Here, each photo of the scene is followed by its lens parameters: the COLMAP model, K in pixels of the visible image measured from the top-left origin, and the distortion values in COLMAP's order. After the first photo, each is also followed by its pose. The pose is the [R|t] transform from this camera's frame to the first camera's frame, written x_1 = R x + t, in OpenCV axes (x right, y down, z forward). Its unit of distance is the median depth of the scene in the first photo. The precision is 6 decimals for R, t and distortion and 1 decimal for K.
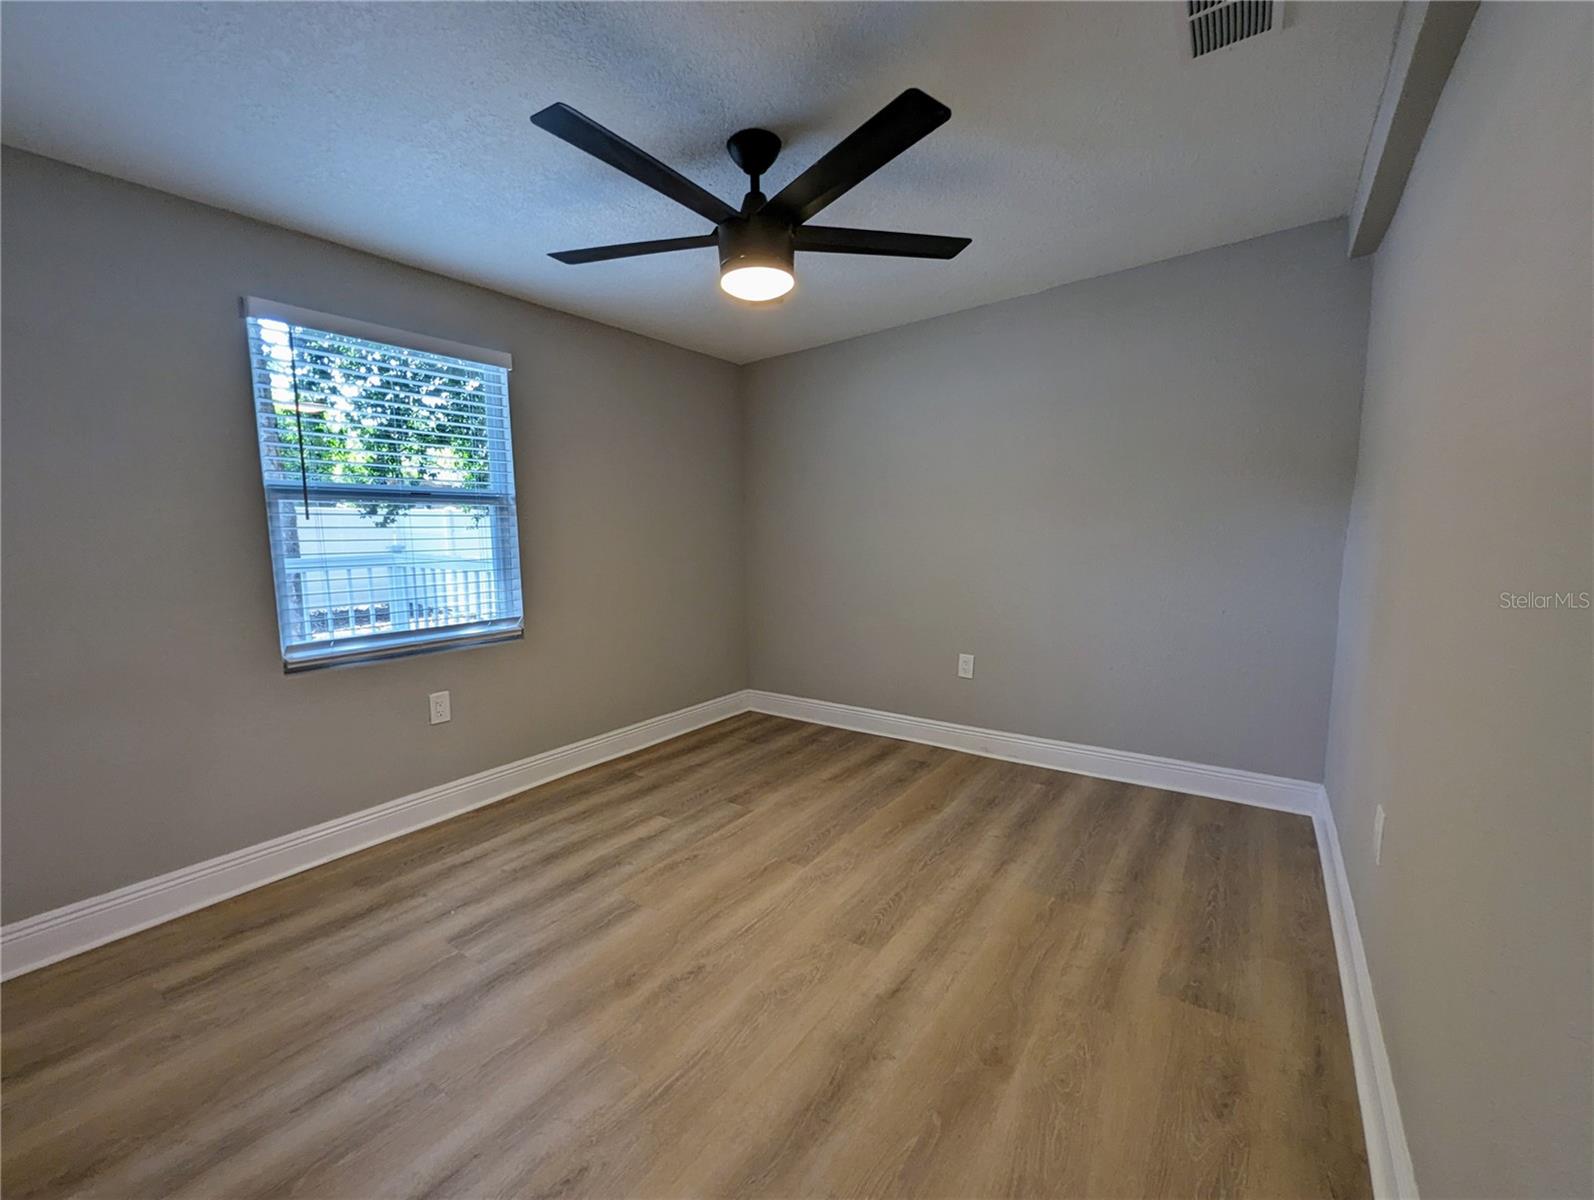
lens RADIAL K [[665.1, 0, 798.6], [0, 665.1, 608.2], [0, 0, 1]] dist [0.001272, 0.000669]
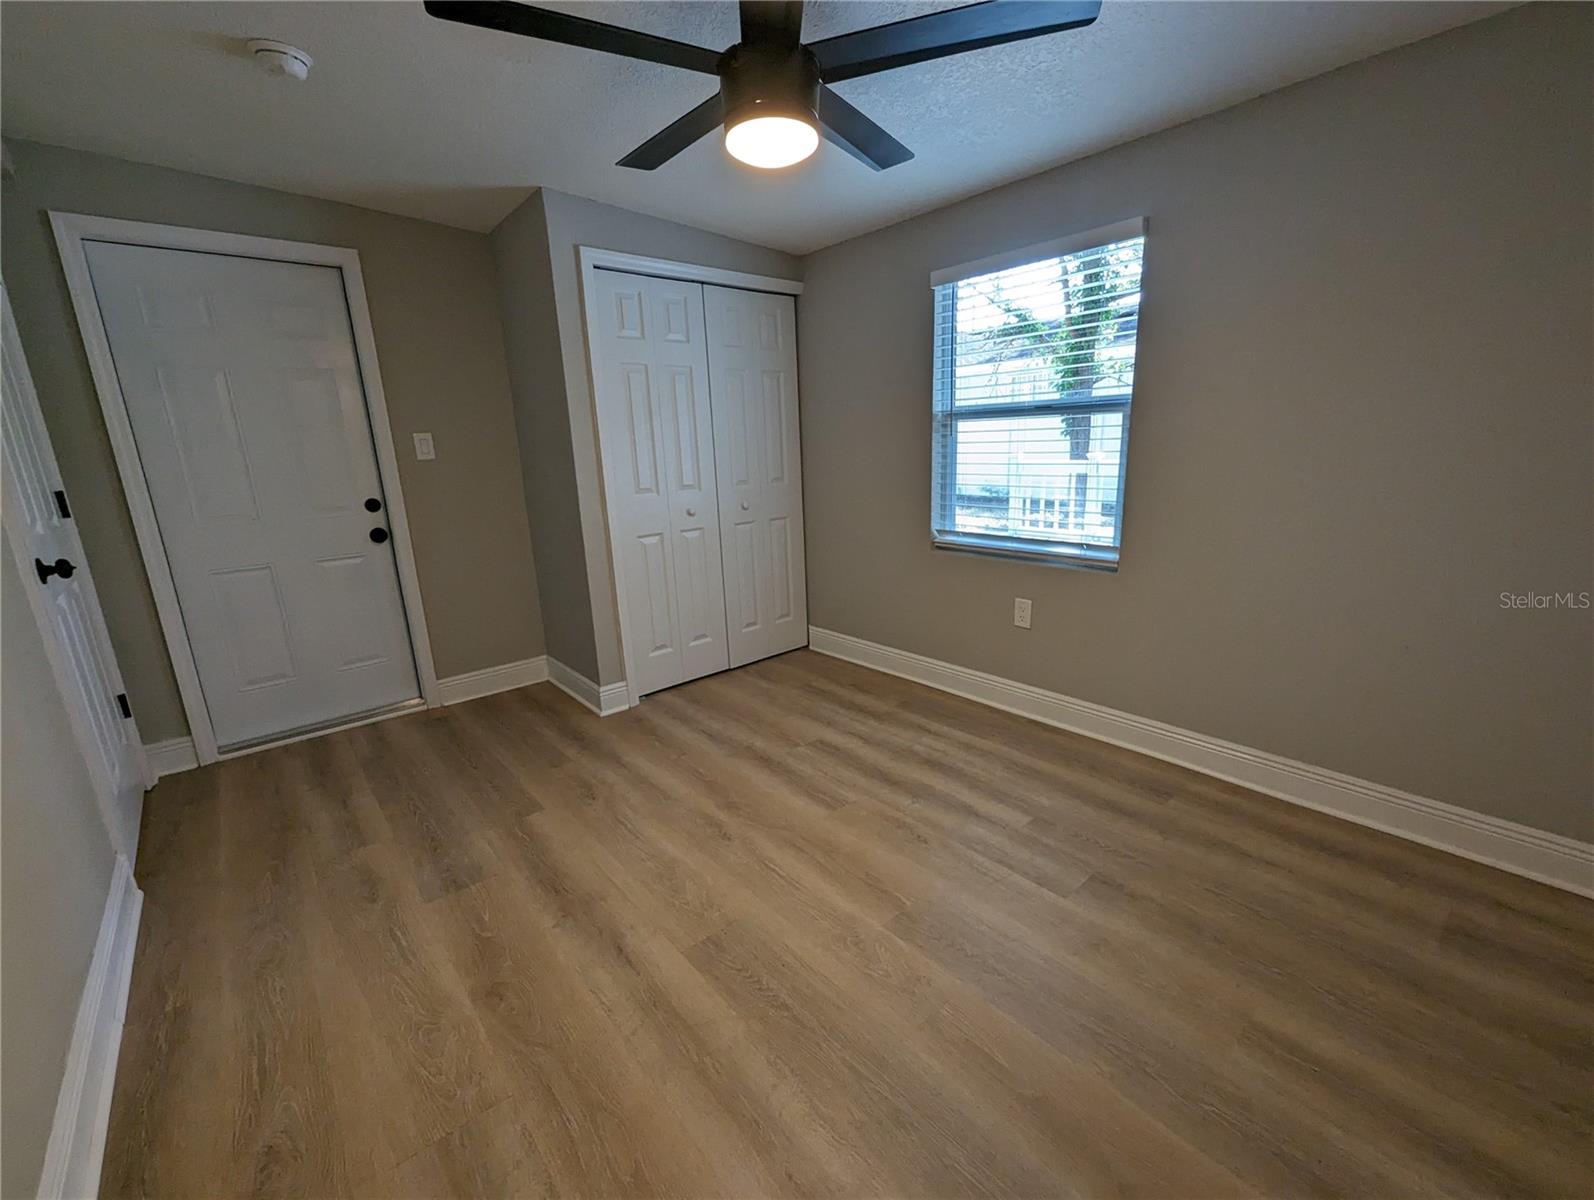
lens RADIAL K [[665.1, 0, 798.6], [0, 665.1, 608.2], [0, 0, 1]] dist [0.001272, 0.000669]
pose [[-0.253582, 0.252812, -0.933693, 0.673764], [-0.083366, 0.955940, 0.281477, -0.159026], [0.963715, 0.149216, -0.221333, 1.083172]]
